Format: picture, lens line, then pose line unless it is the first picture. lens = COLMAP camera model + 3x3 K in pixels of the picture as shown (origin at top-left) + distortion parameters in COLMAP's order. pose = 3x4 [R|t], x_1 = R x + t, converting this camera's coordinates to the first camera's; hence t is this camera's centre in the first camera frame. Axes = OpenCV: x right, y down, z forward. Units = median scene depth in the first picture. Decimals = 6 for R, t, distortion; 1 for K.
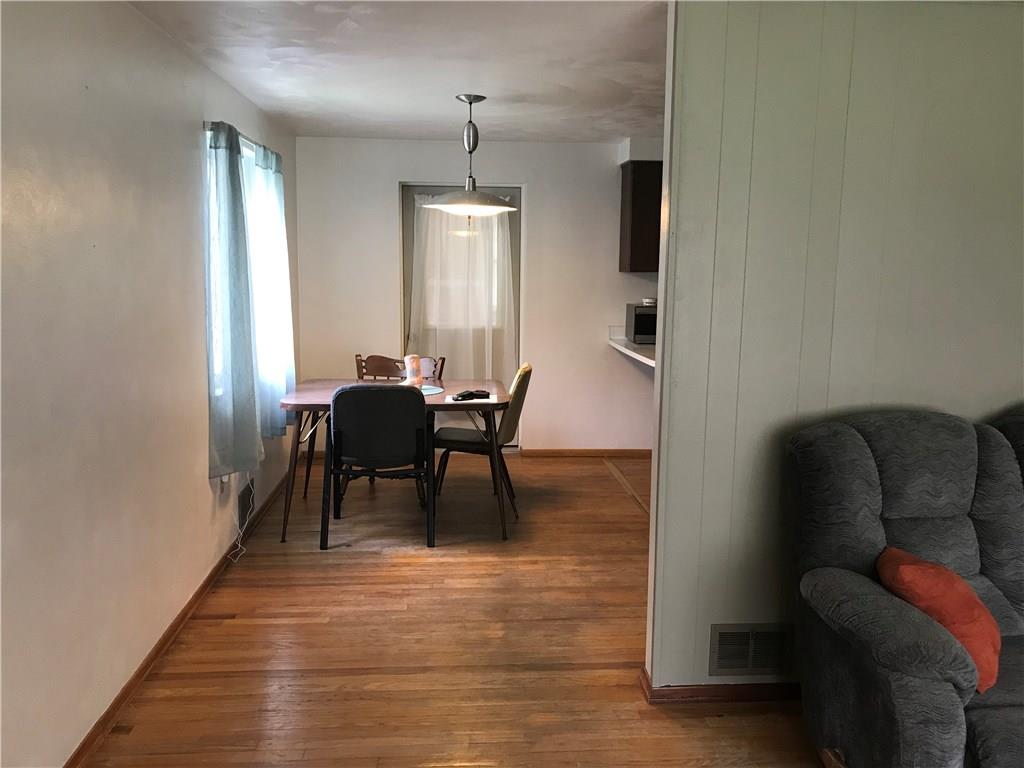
lens RADIAL K [[850.5, 0, 512.9], [0, 850.5, 387.1], [0, 0, 1]] dist [-0.036009, 0.026930]
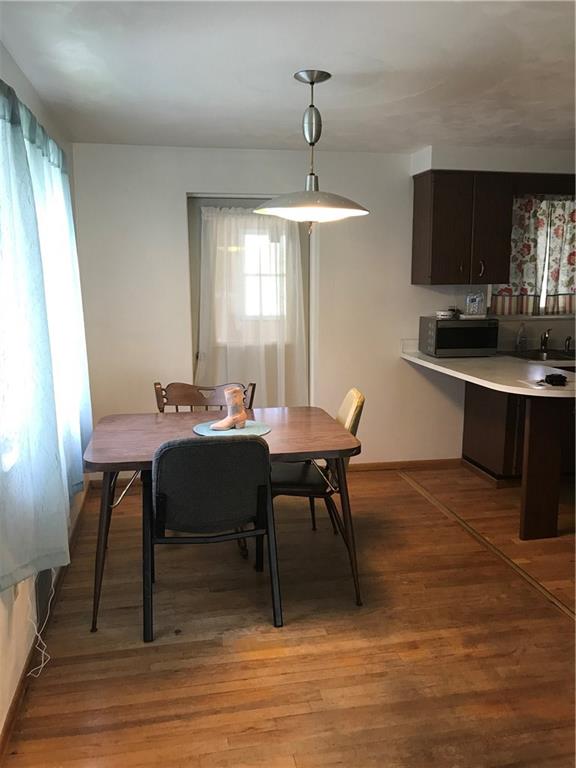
lens RADIAL K [[637.9, 0, 287.6], [0, 637.9, 381.9], [0, 0, 1]] dist [-0.036009, 0.026930]
pose [[0.993339, -0.032486, 0.110551, -0.146751], [0.029952, 0.999251, 0.024512, -0.063218], [-0.111264, -0.021037, 0.993568, 0.386906]]
